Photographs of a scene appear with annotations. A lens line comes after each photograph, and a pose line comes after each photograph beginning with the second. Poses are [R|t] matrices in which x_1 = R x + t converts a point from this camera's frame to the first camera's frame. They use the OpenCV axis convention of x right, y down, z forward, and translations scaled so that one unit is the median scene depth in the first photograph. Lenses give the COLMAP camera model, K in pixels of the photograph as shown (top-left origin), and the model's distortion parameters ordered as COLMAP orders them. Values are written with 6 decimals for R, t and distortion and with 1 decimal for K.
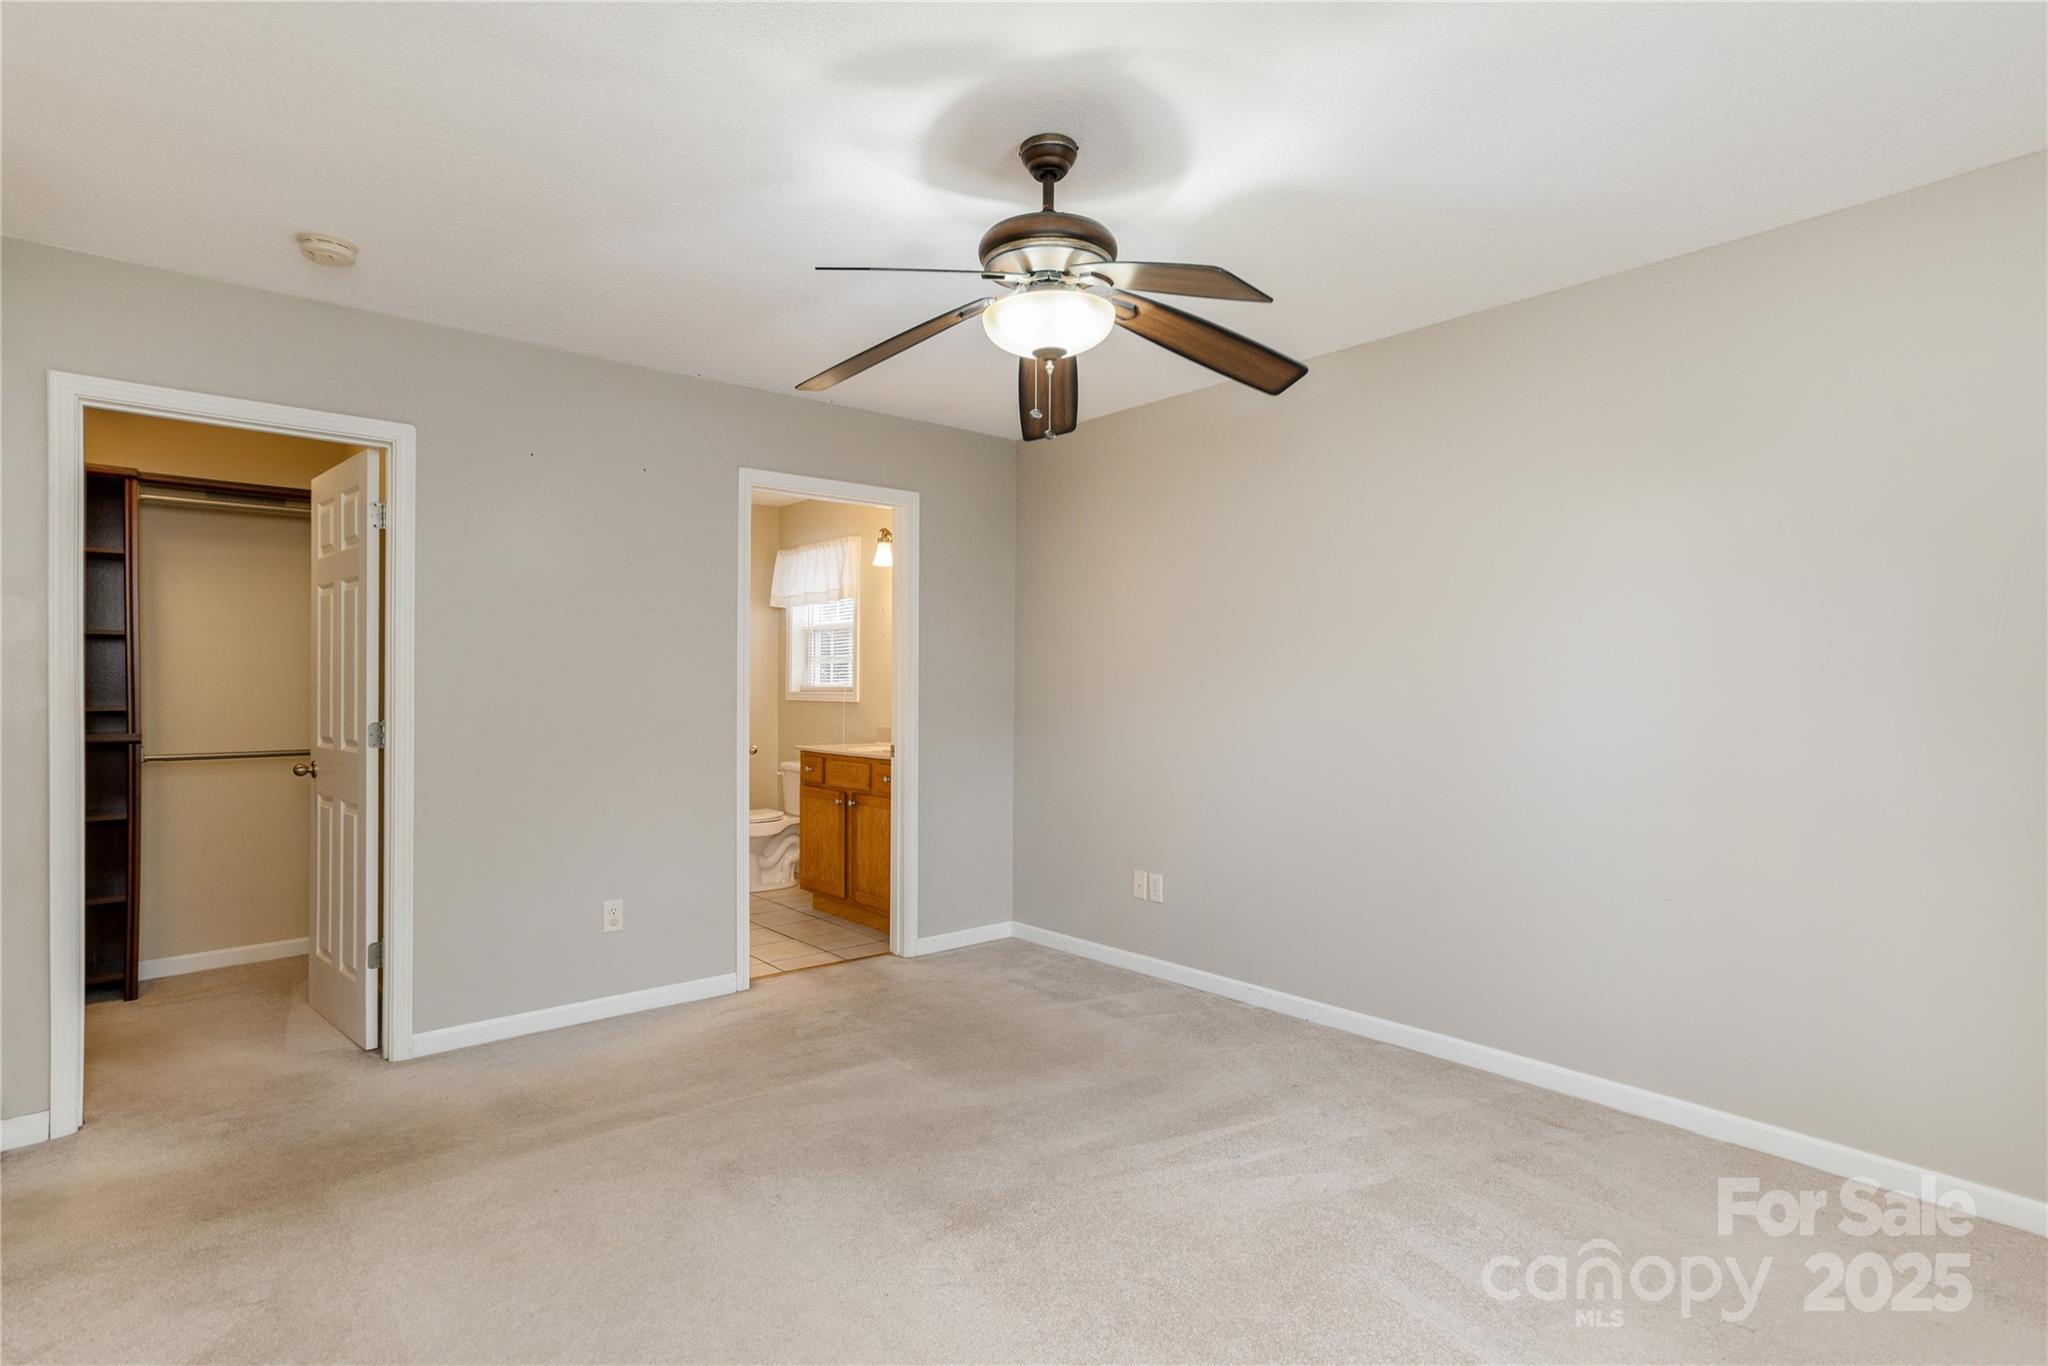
lens RADIAL K [[994.0, 0, 1026.2], [0, 994.0, 675.8], [0, 0, 1]] dist [-0.001528, 0.000374]
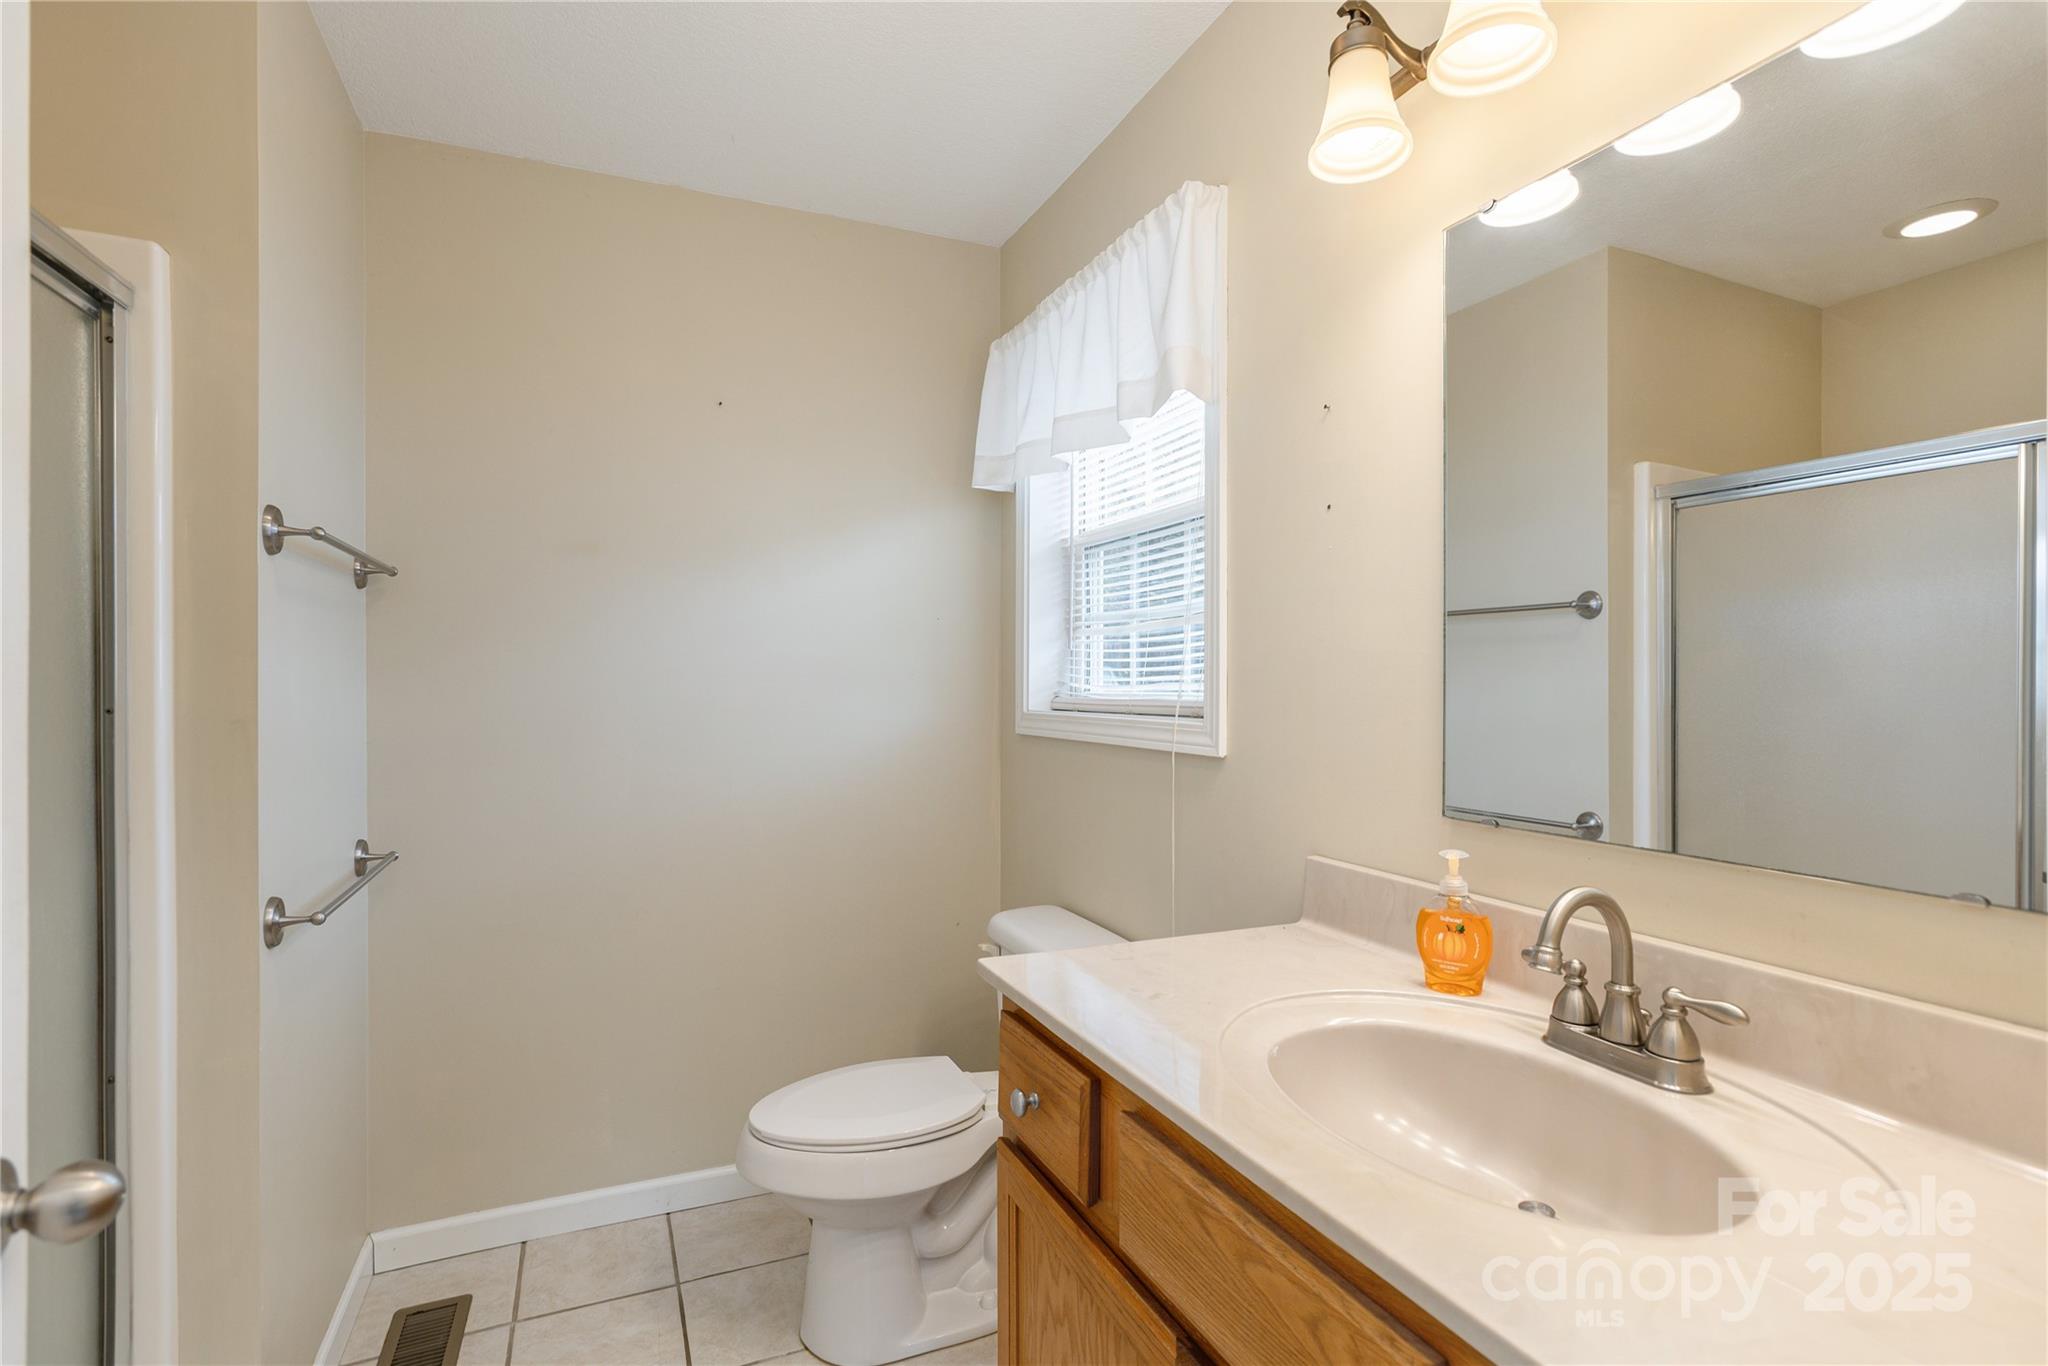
lens RADIAL K [[994.0, 0, 1016.9], [0, 994.0, 666.7], [0, 0, 1]] dist [-0.001528, 0.000374]
pose [[0.950715, -0.007907, -0.309967, -0.127749], [0.005489, 0.999947, -0.008673, 0.002197], [0.310019, 0.006544, 0.950708, 0.661491]]
